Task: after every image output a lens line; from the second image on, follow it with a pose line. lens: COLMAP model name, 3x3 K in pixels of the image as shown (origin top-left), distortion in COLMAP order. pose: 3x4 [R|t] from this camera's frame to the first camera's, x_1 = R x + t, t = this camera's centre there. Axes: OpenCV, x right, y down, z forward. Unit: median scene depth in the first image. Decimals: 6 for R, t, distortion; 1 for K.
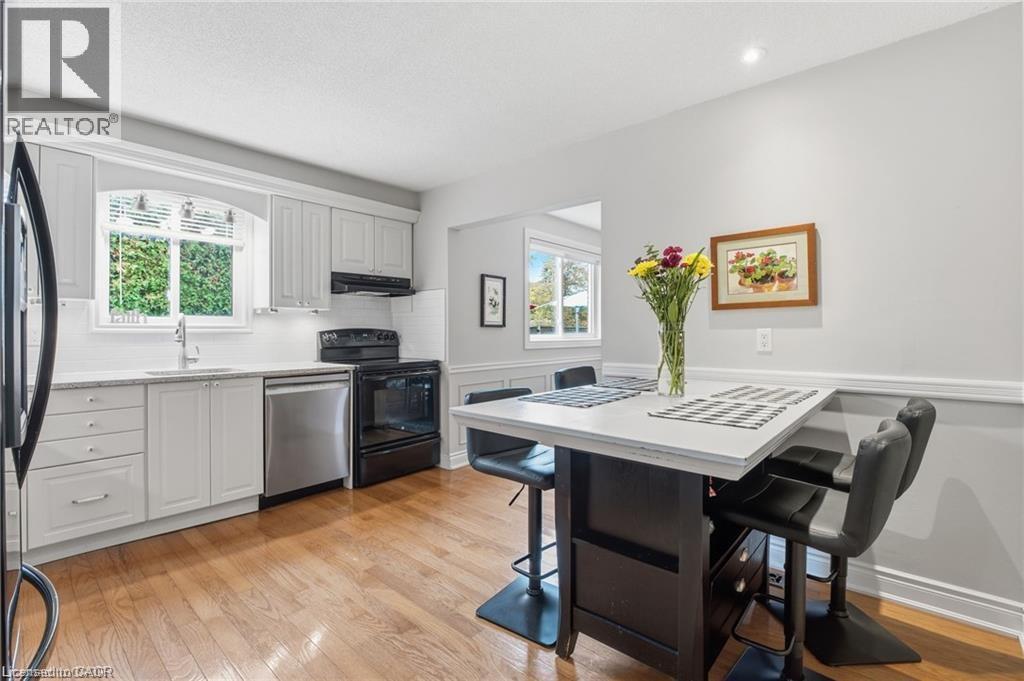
lens RADIAL K [[453.2, 0, 507.1], [0, 453.2, 338.3], [0, 0, 1]] dist [-0.016397, -0.000077]
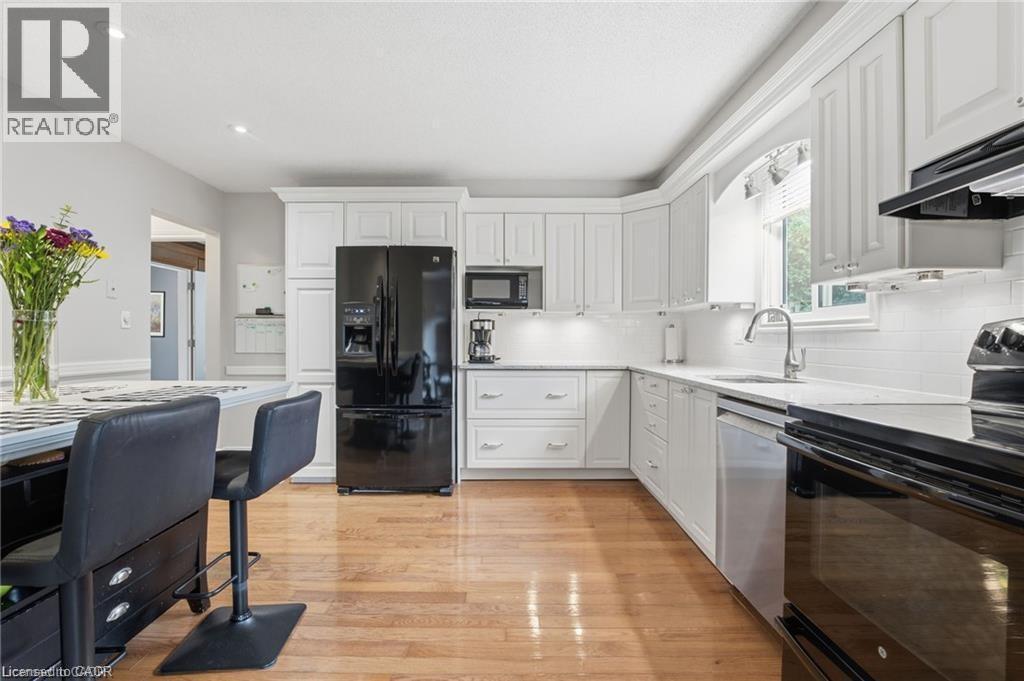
lens RADIAL K [[453.2, 0, 507.1], [0, 453.2, 338.3], [0, 0, 1]] dist [-0.016397, -0.000077]
pose [[-0.754561, -0.004143, -0.656217, 0.153633], [-0.014513, 0.999841, 0.010375, -0.000493], [0.656070, 0.017352, -0.754501, 1.237790]]
